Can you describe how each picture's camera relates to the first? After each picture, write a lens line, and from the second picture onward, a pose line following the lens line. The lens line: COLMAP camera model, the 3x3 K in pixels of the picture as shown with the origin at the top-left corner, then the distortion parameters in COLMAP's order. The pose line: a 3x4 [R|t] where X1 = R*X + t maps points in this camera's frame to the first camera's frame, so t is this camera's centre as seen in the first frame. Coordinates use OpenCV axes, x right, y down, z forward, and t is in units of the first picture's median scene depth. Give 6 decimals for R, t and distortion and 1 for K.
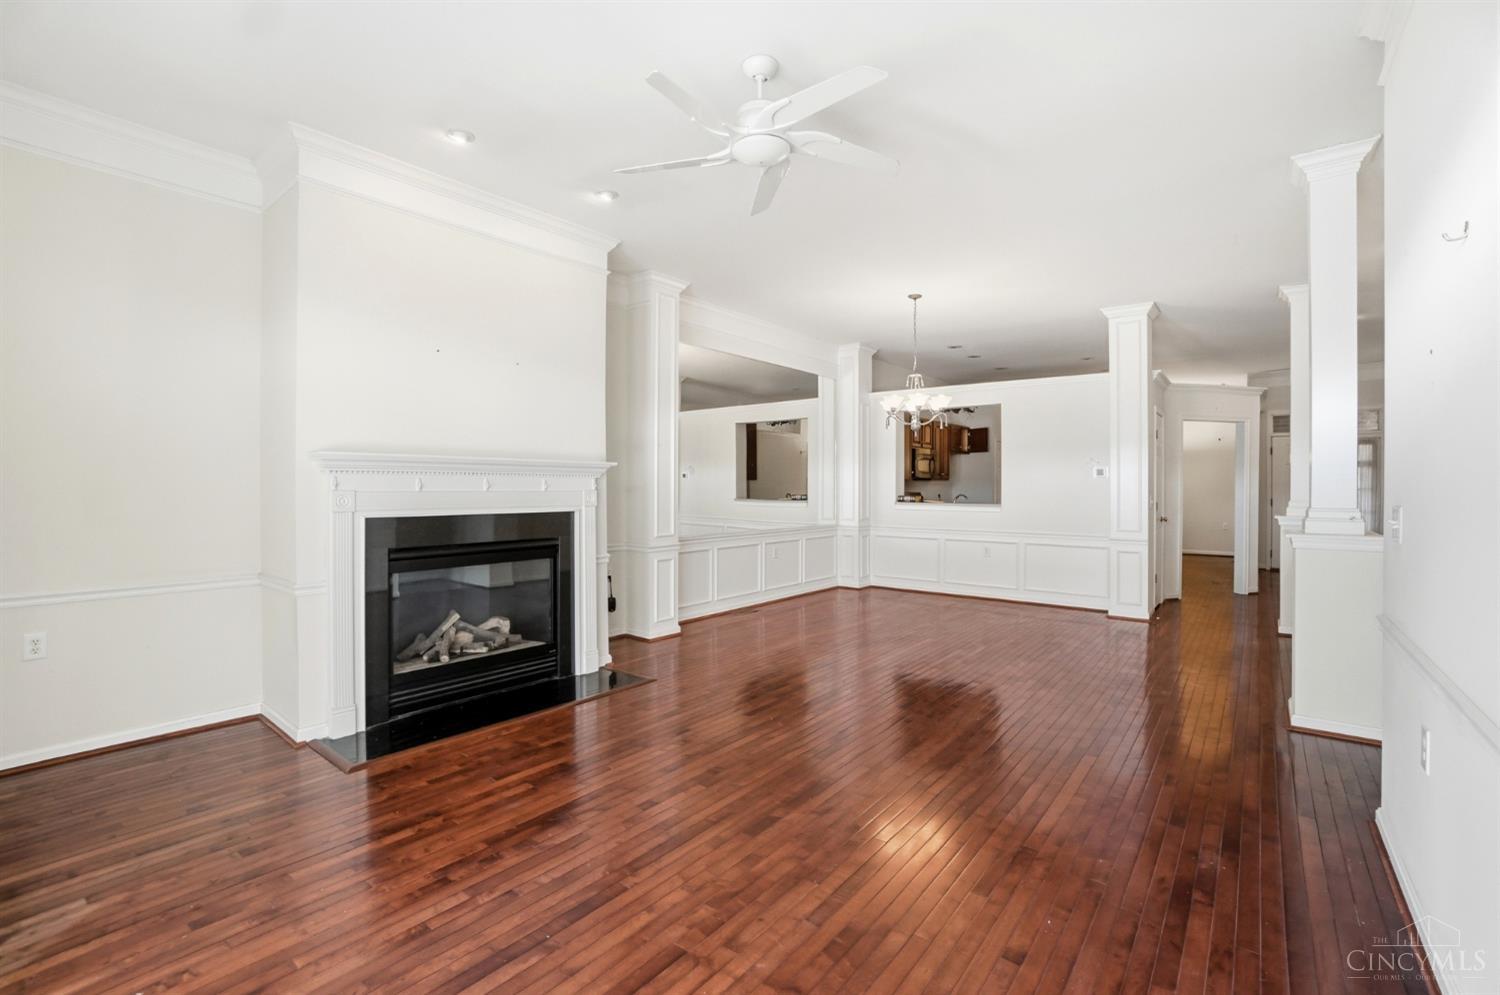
lens RADIAL K [[676.7, 0, 742.1], [0, 676.7, 494.0], [0, 0, 1]] dist [-0.049578, 0.016111]
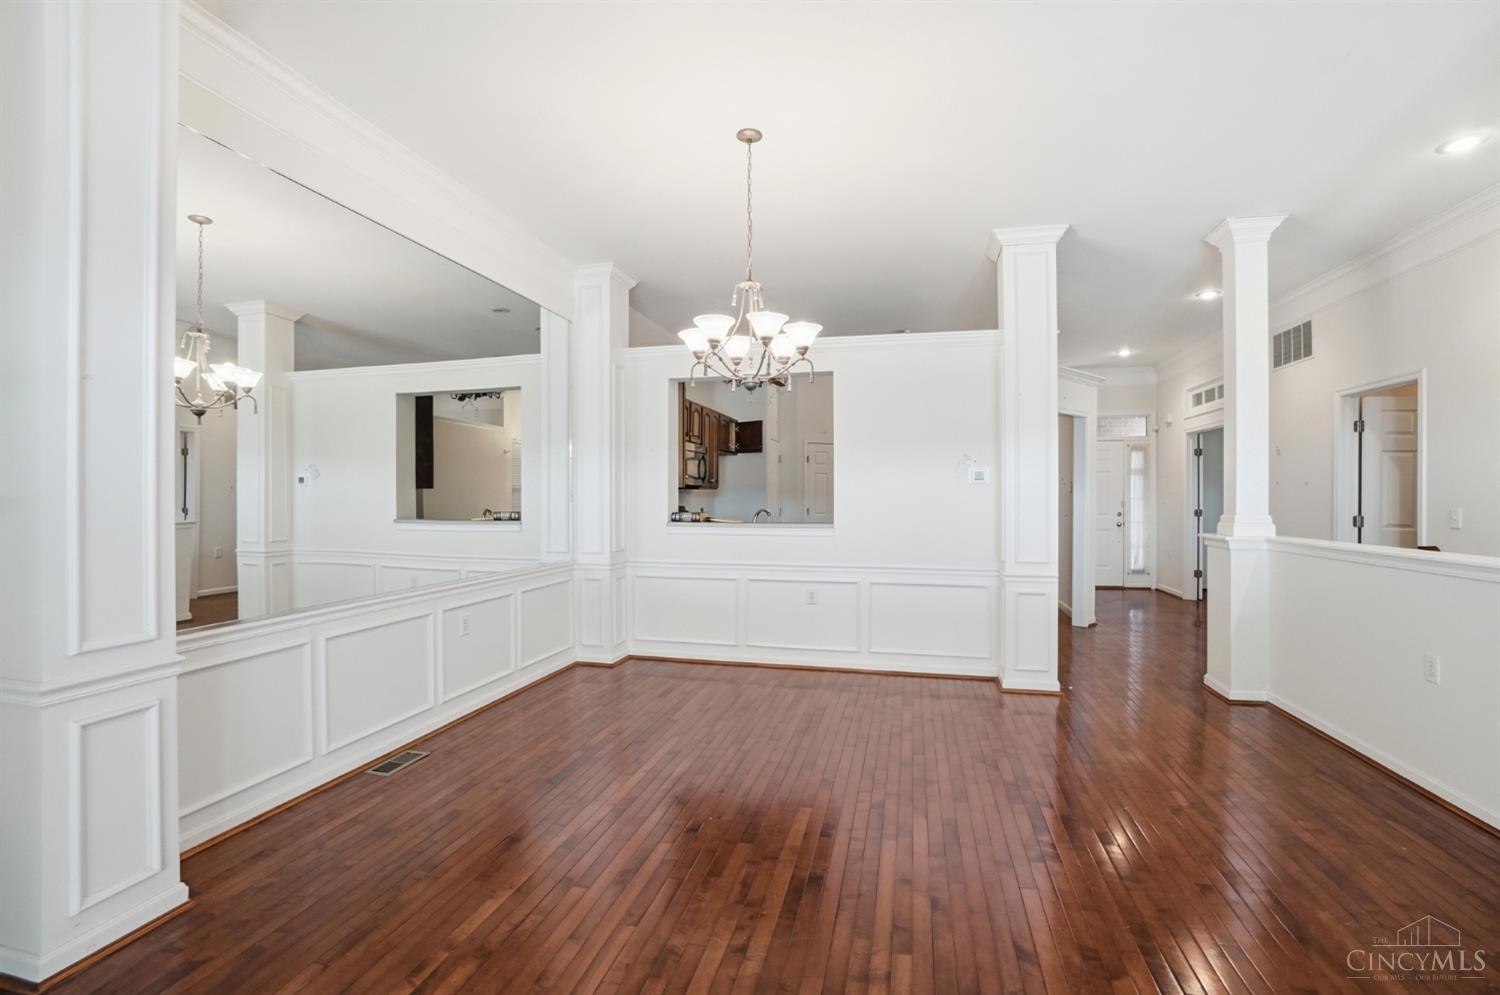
lens RADIAL K [[676.7, 0, 750.9], [0, 676.7, 498.4], [0, 0, 1]] dist [-0.049578, 0.016111]
pose [[0.902763, -0.005272, 0.430106, 0.023308], [0.008603, 0.999946, -0.005800, -0.006288], [-0.430052, 0.008936, 0.902760, 0.375429]]
